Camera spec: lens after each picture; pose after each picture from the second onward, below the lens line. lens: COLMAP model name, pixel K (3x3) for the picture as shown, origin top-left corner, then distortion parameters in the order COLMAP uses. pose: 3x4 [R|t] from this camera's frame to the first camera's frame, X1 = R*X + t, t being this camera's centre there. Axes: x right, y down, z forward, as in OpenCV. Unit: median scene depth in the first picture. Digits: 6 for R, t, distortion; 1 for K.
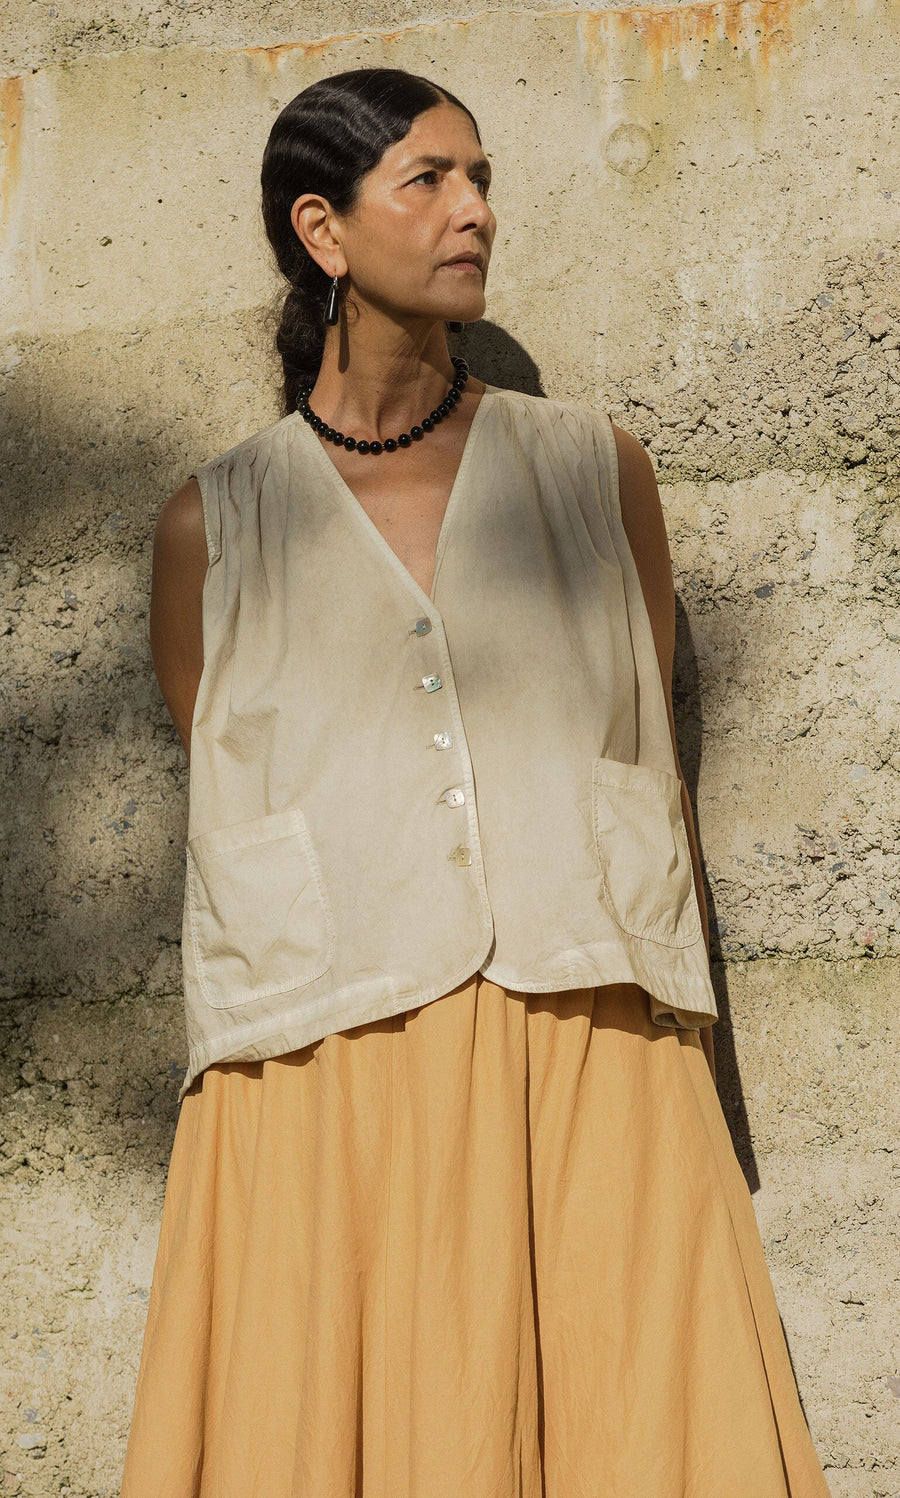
lens RADIAL K [[1600.1, 0, 450.0], [0, 1600.1, 749.0], [0, 0, 1]] dist [-0.049361, 0.120193]
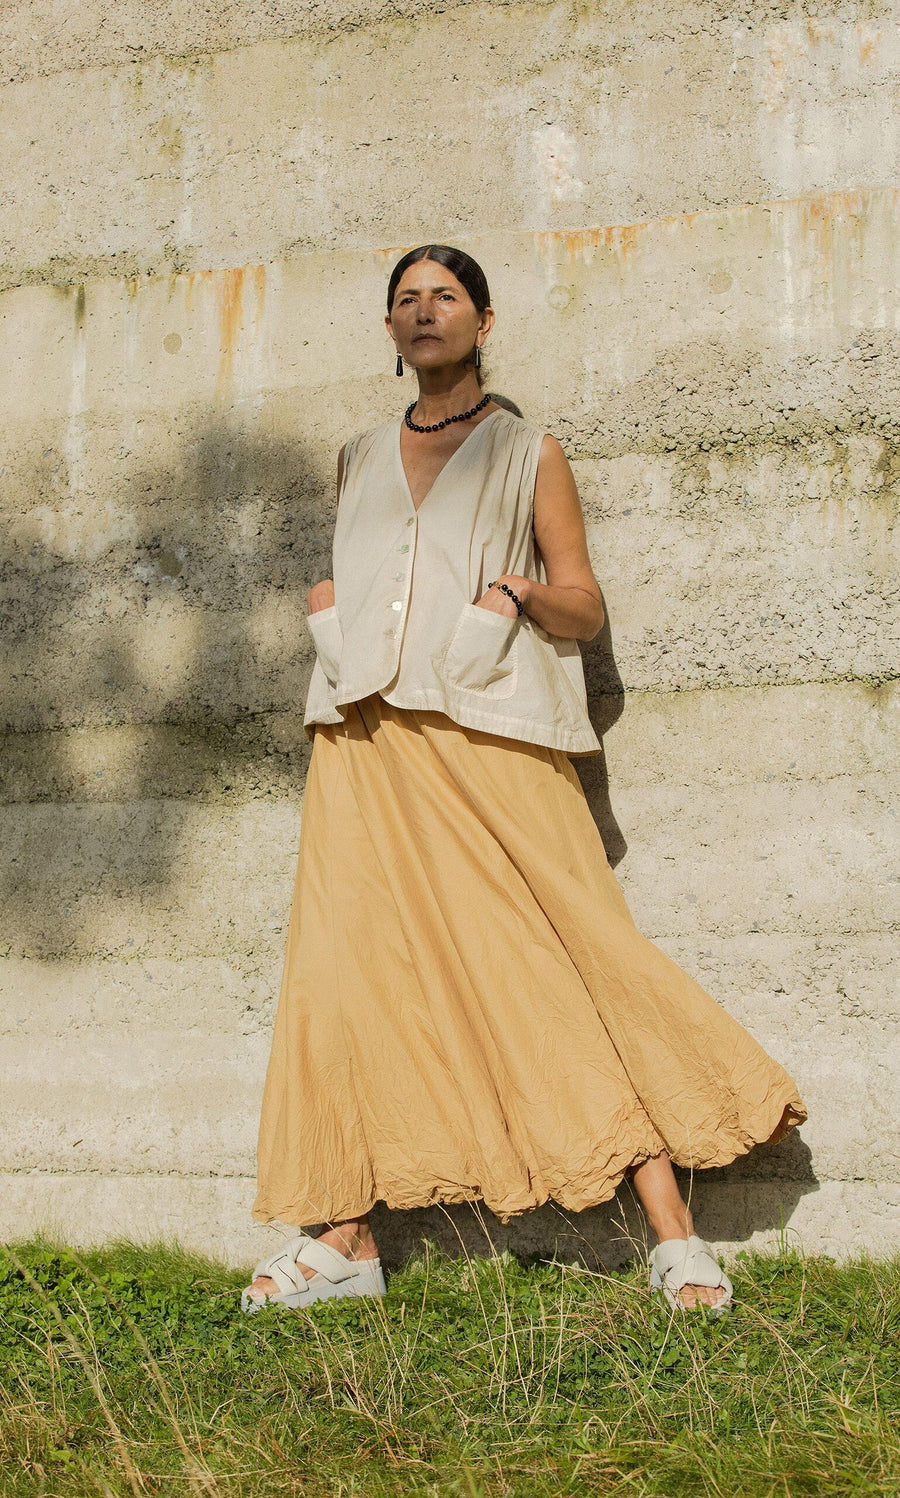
lens RADIAL K [[1600.1, 0, 450.0], [0, 1600.1, 749.0], [0, 0, 1]] dist [-0.049361, 0.120193]
pose [[0.998981, 0.001225, -0.045106, 0.063247], [0.003818, 0.993753, 0.111540, -0.026952], [0.044961, -0.111599, 0.992736, -1.087813]]
